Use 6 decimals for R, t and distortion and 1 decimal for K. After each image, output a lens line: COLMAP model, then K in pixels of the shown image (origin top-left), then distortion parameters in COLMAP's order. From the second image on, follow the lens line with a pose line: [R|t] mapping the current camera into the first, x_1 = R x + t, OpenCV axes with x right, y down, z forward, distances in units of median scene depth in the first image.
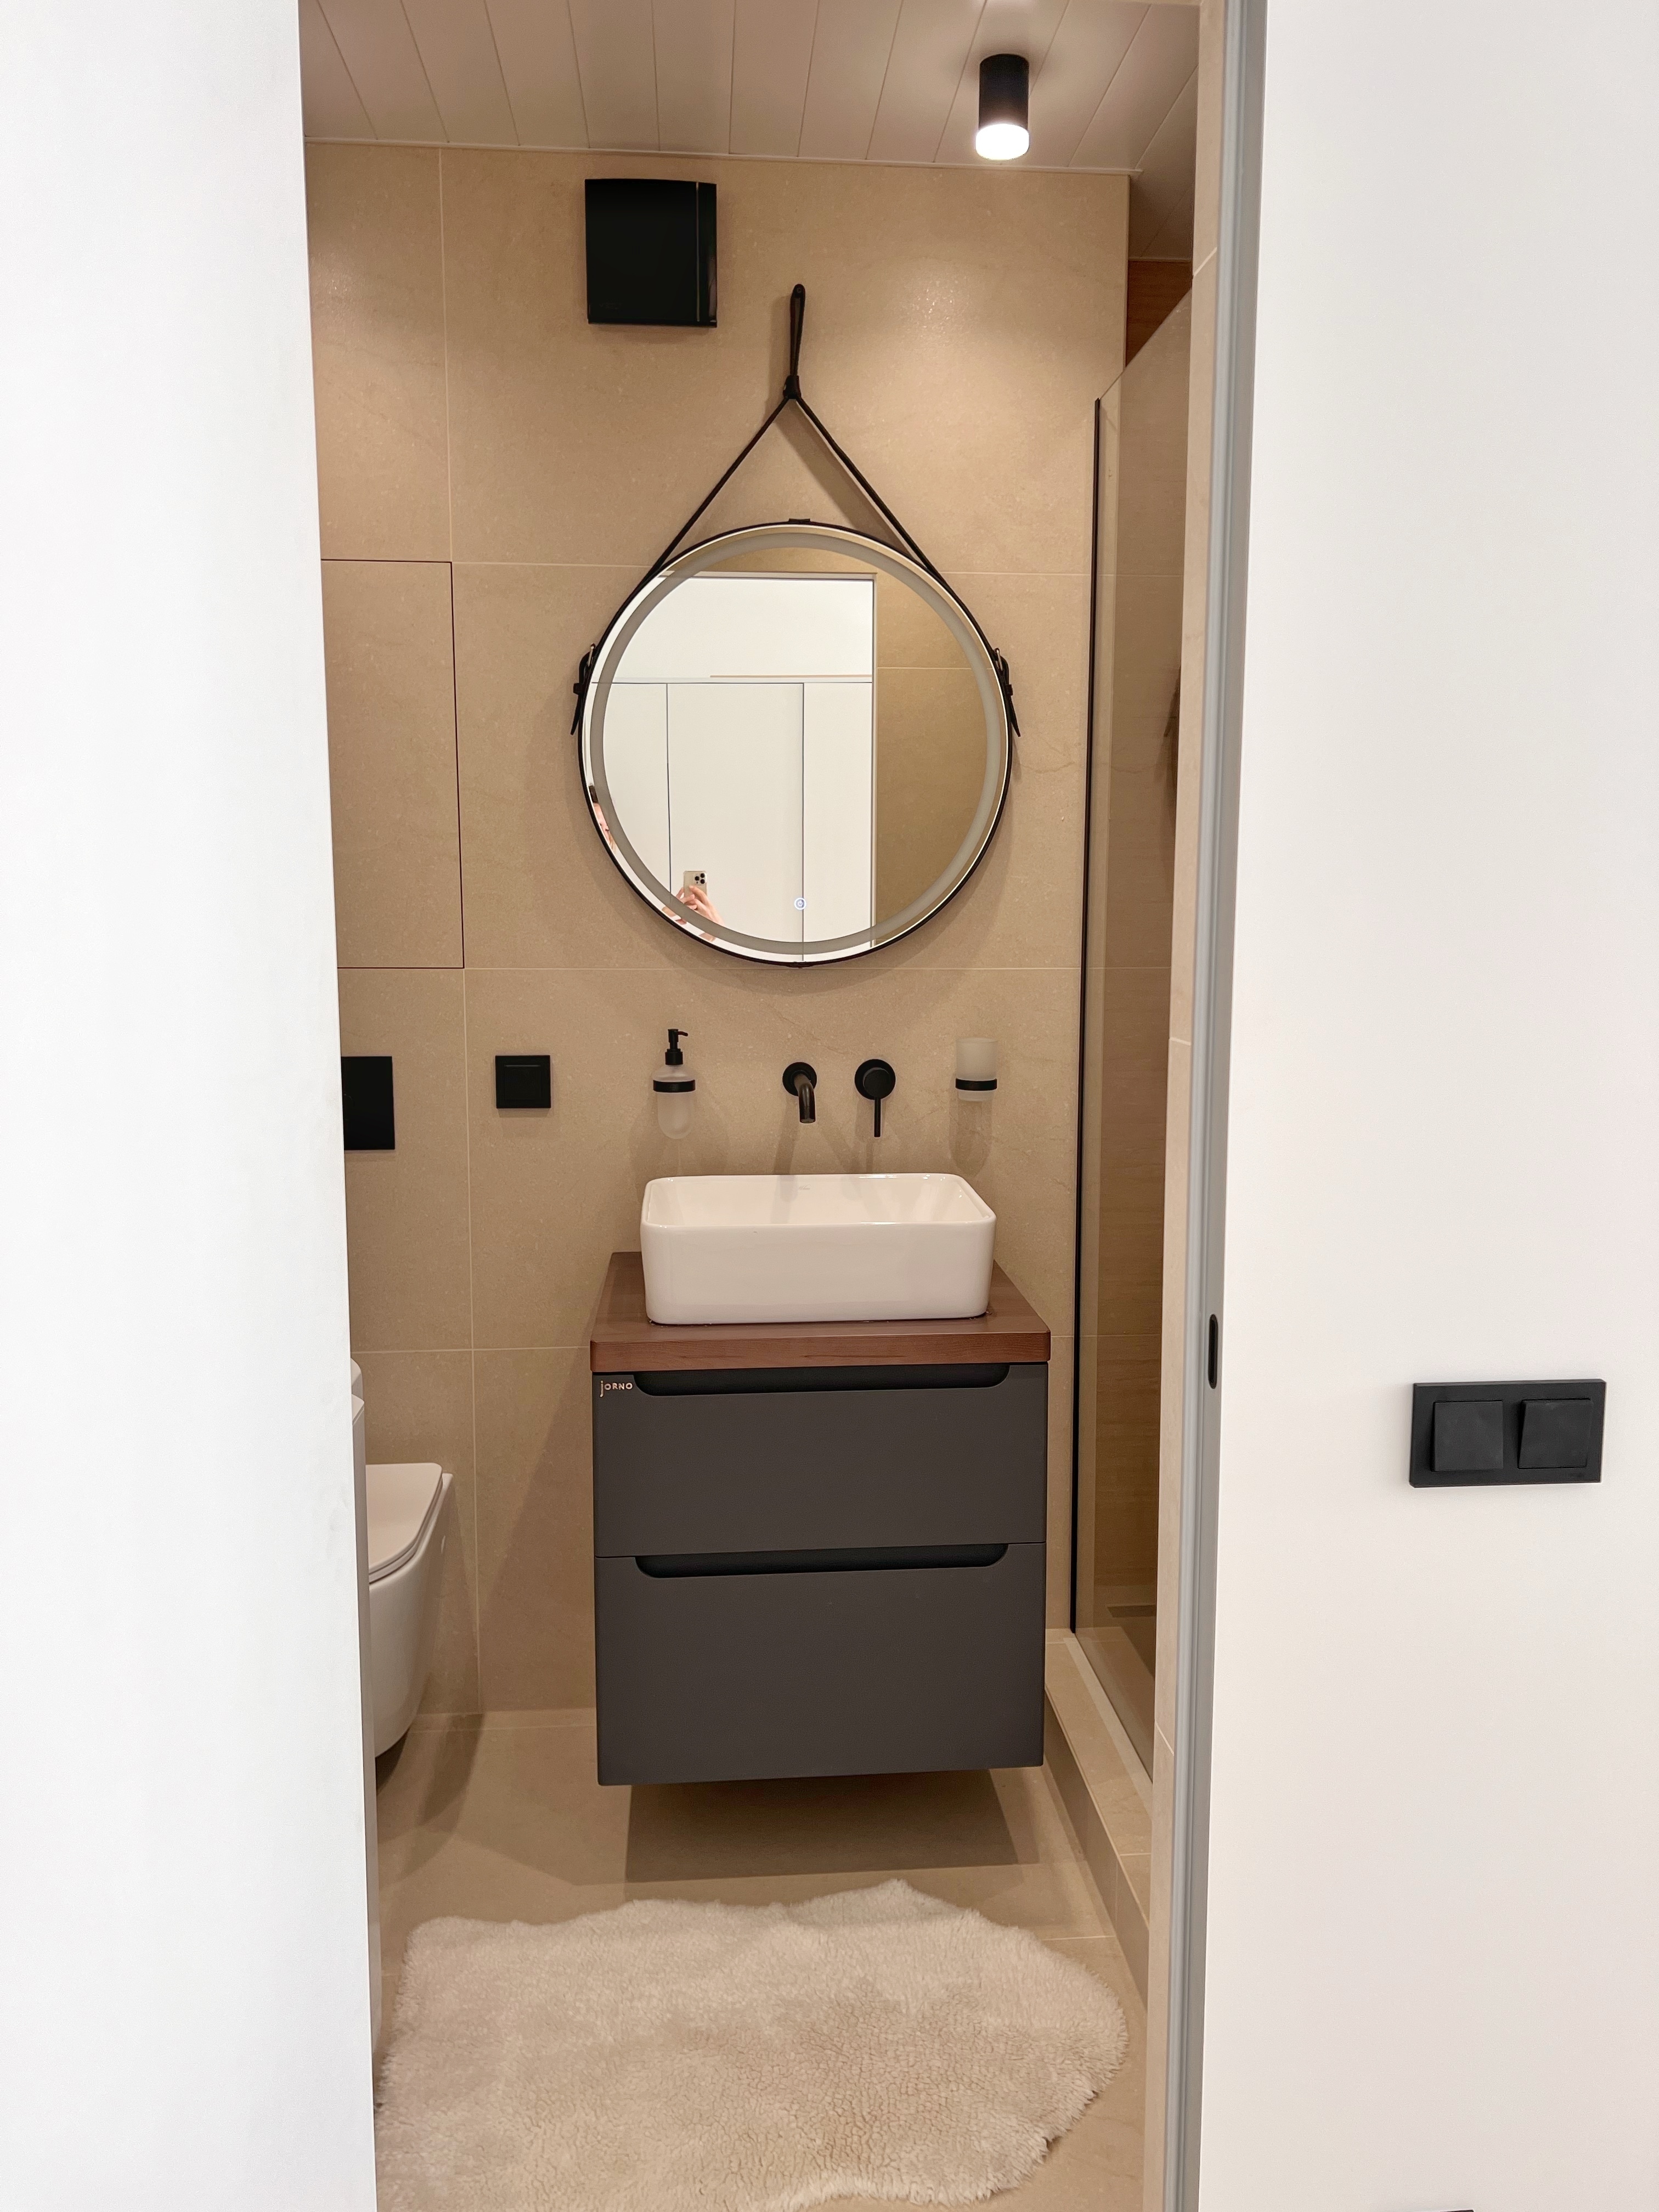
lens RADIAL K [[1690.4, 0, 825.9], [0, 1690.4, 1106.7], [0, 0, 1]] dist [0.026539, -0.002695]
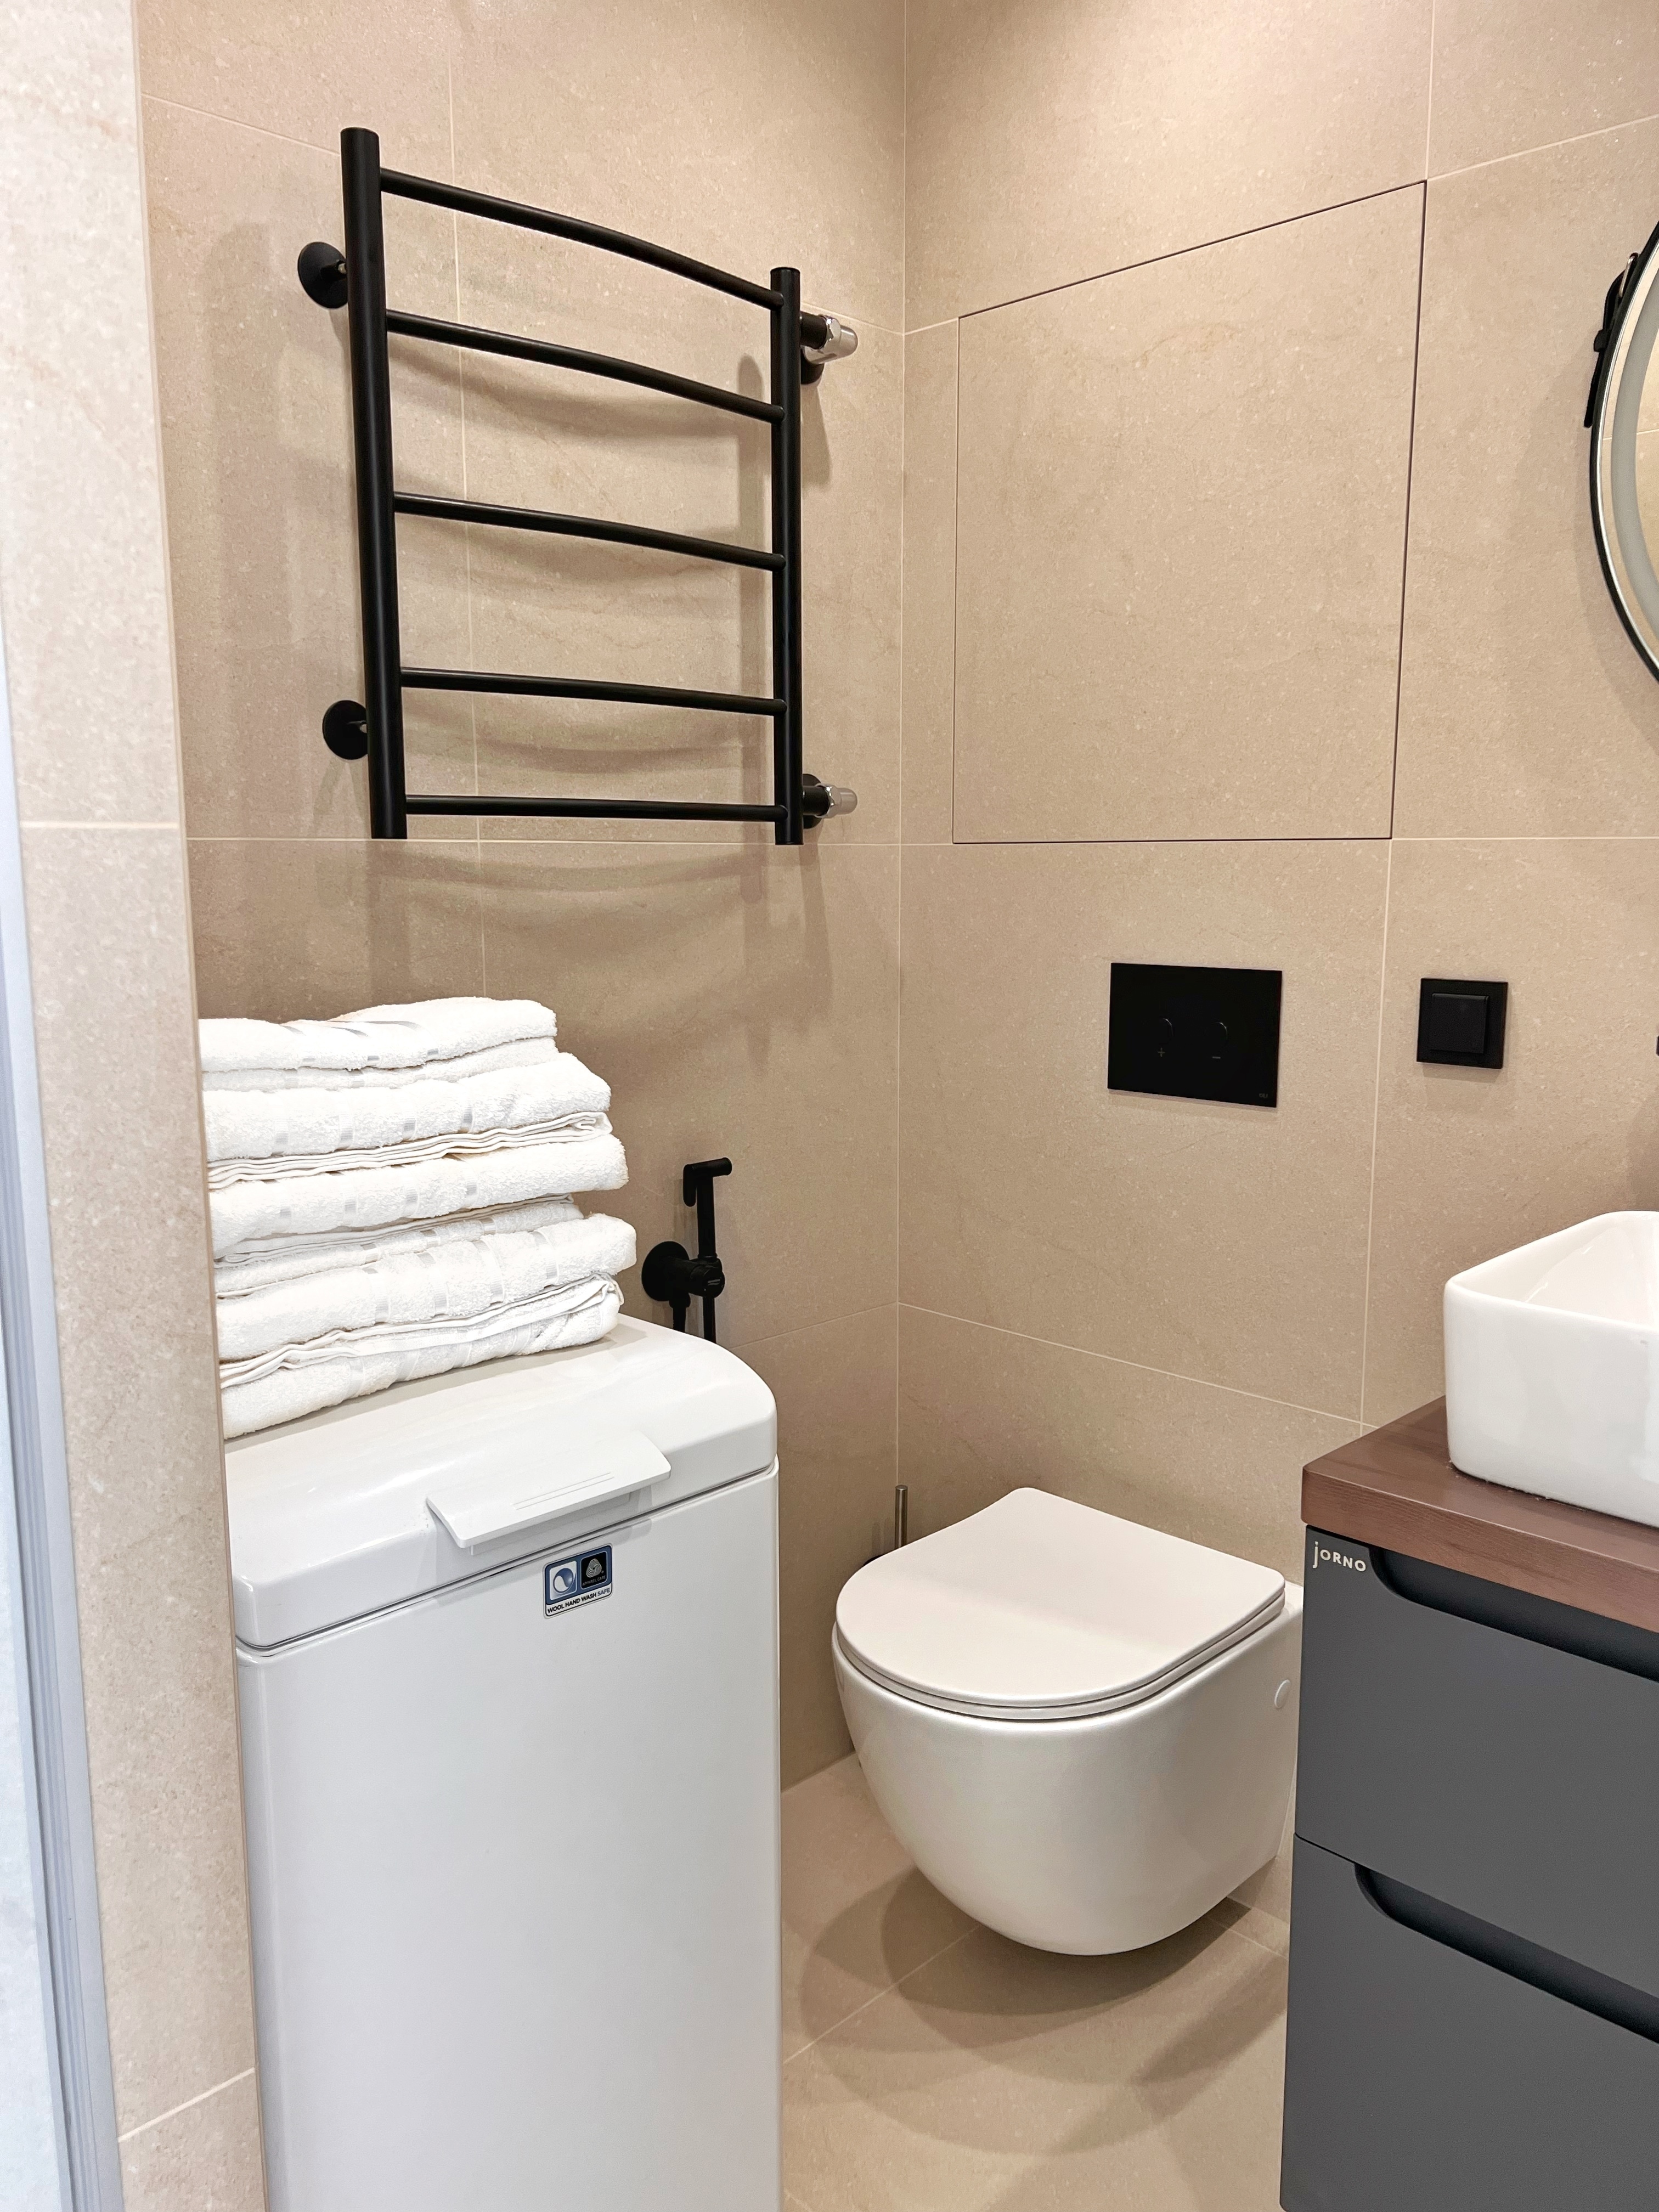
lens RADIAL K [[1690.4, 0, 829.4], [0, 1690.4, 1107.3], [0, 0, 1]] dist [0.026539, -0.002695]
pose [[0.623030, 0.114320, -0.773799, 0.165407], [-0.087548, 0.993238, 0.076249, -0.011247], [0.777283, 0.020239, 0.628825, 0.438164]]
